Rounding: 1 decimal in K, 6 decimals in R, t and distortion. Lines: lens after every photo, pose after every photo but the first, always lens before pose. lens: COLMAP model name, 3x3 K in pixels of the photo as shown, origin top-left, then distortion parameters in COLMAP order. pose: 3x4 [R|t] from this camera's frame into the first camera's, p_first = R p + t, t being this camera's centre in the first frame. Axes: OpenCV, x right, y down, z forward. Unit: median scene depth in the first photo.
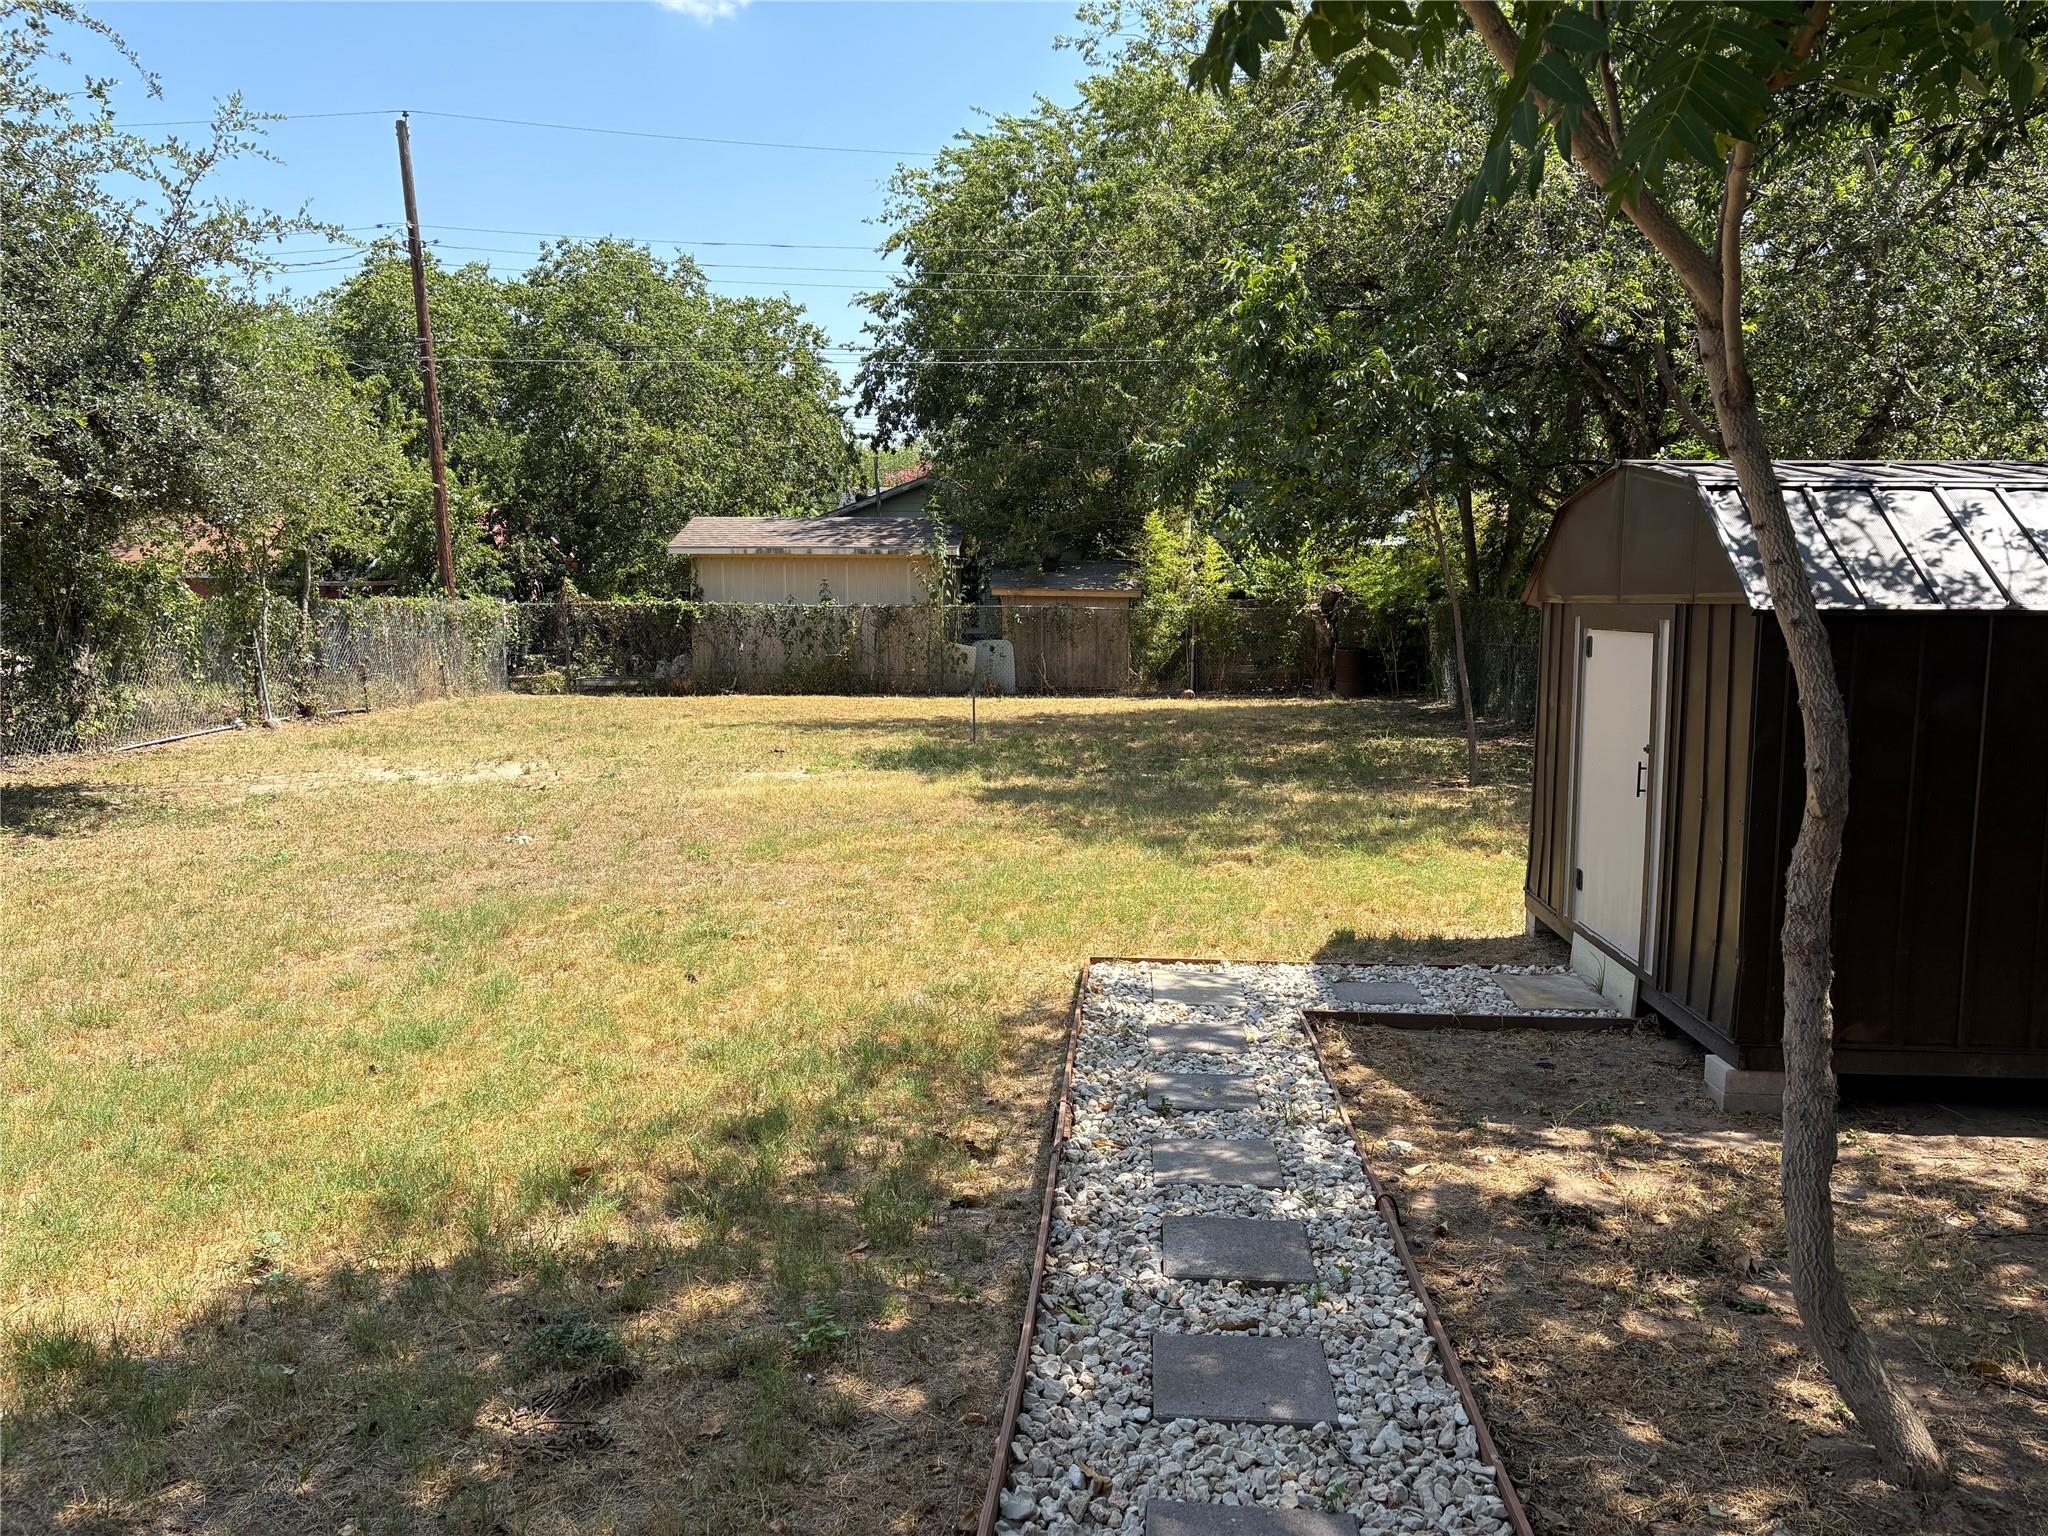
lens RADIAL K [[1574.3, 0, 1021.9], [0, 1574.3, 761.8], [0, 0, 1]] dist [0.042918, -0.023585]
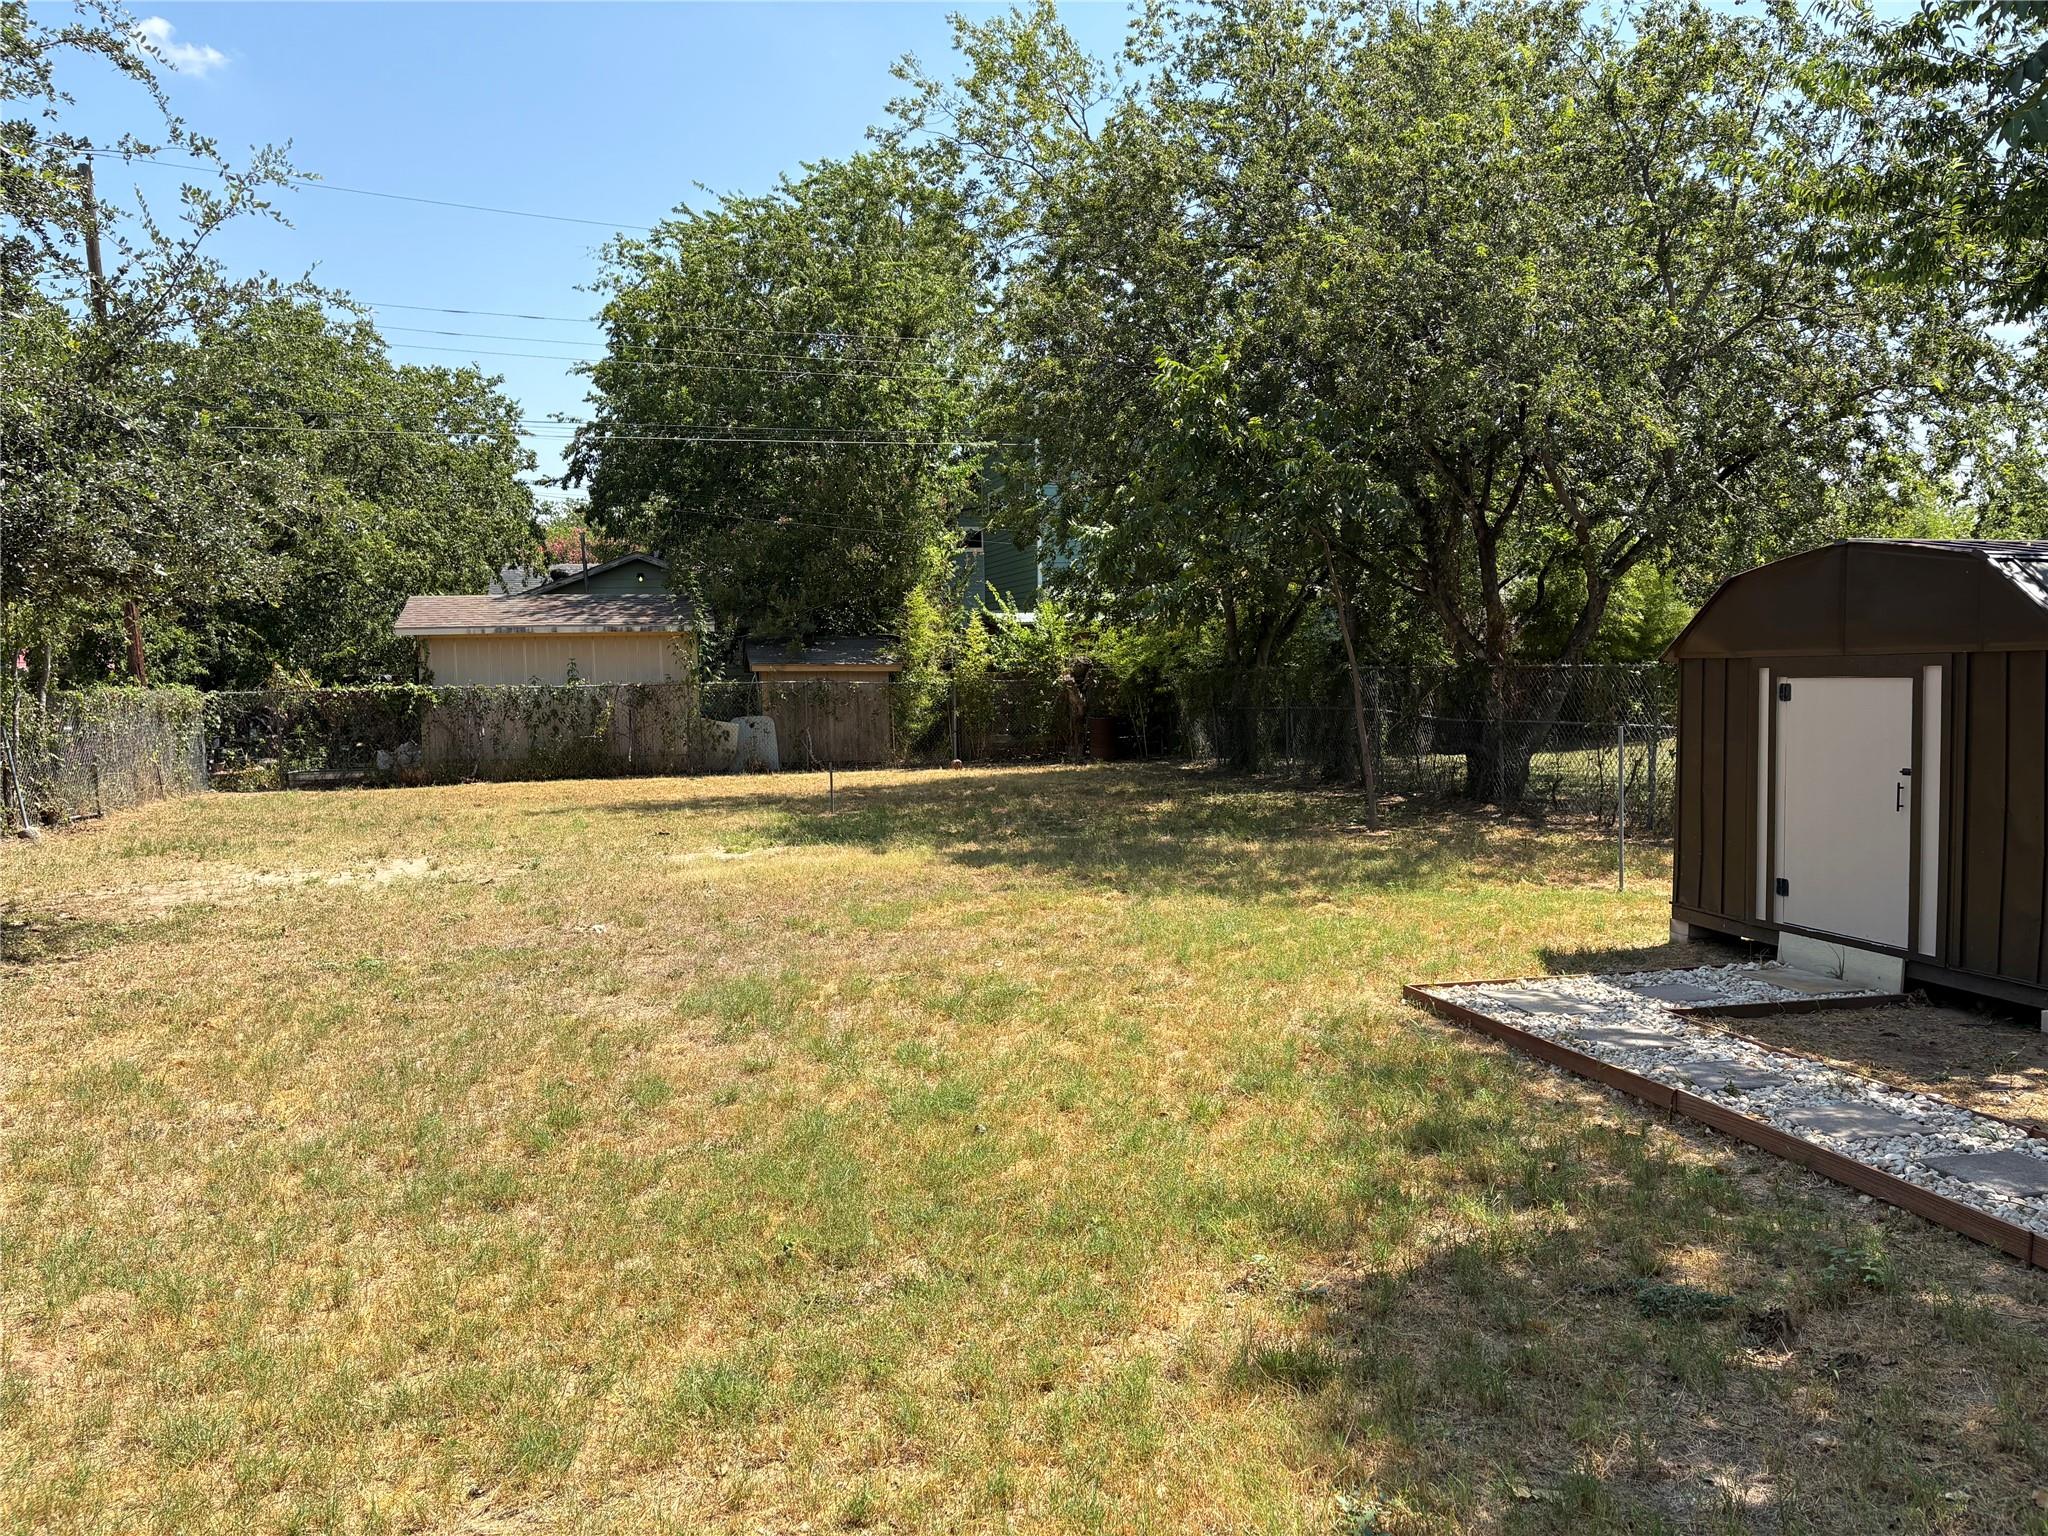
lens RADIAL K [[1574.3, 0, 1021.9], [0, 1574.3, 782.5], [0, 0, 1]] dist [0.042918, -0.023585]
pose [[0.960882, -0.040248, 0.274019, -0.131734], [0.049770, 0.998371, -0.027882, 0.000013], [-0.272450, 0.040429, 0.961320, 0.000611]]
